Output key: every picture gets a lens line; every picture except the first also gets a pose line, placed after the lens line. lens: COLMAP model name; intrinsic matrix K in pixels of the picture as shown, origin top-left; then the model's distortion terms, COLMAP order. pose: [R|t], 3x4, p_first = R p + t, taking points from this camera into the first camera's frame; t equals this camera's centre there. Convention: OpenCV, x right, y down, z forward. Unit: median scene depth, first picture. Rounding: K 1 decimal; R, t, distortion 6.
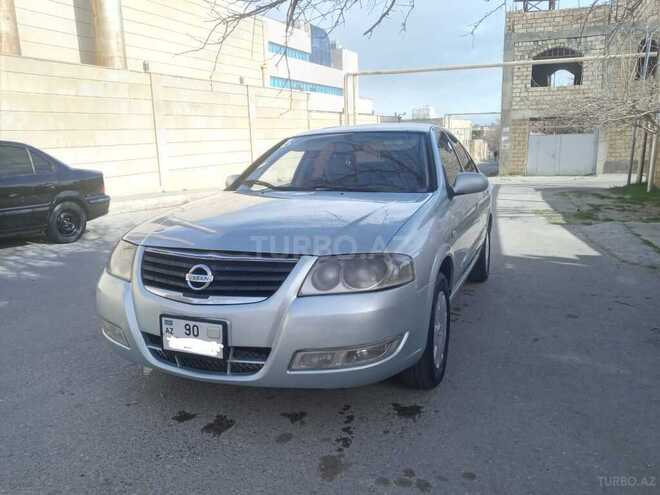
lens RADIAL K [[523.7, 0, 330.2], [0, 523.7, 244.2], [0, 0, 1]] dist [0.020142, -0.045040]
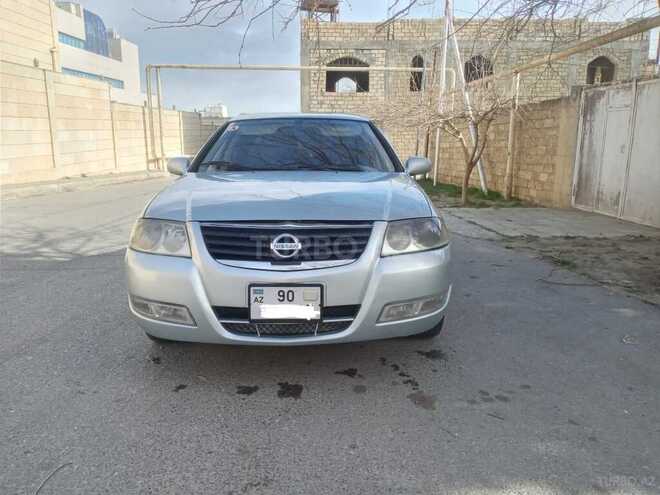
lens RADIAL K [[523.7, 0, 326.6], [0, 523.7, 244.6], [0, 0, 1]] dist [0.020142, -0.045040]
pose [[0.921312, -0.051242, 0.385433, -0.527359], [0.050801, 0.998644, 0.011335, 0.049143], [-0.385491, 0.009137, 0.922666, 0.011071]]
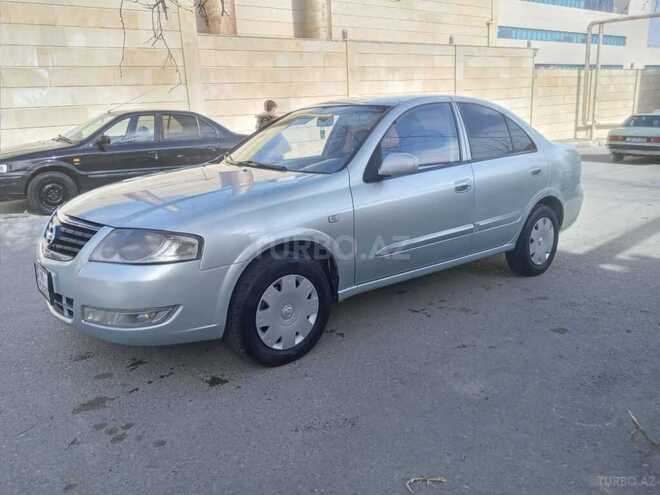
lens RADIAL K [[523.7, 0, 328.7], [0, 523.7, 243.1], [0, 0, 1]] dist [0.020142, -0.045040]
pose [[0.880951, 0.109376, -0.460394, 0.834133], [-0.076656, 0.993056, 0.089242, -0.073875], [0.466958, -0.043326, 0.883218, 0.183502]]
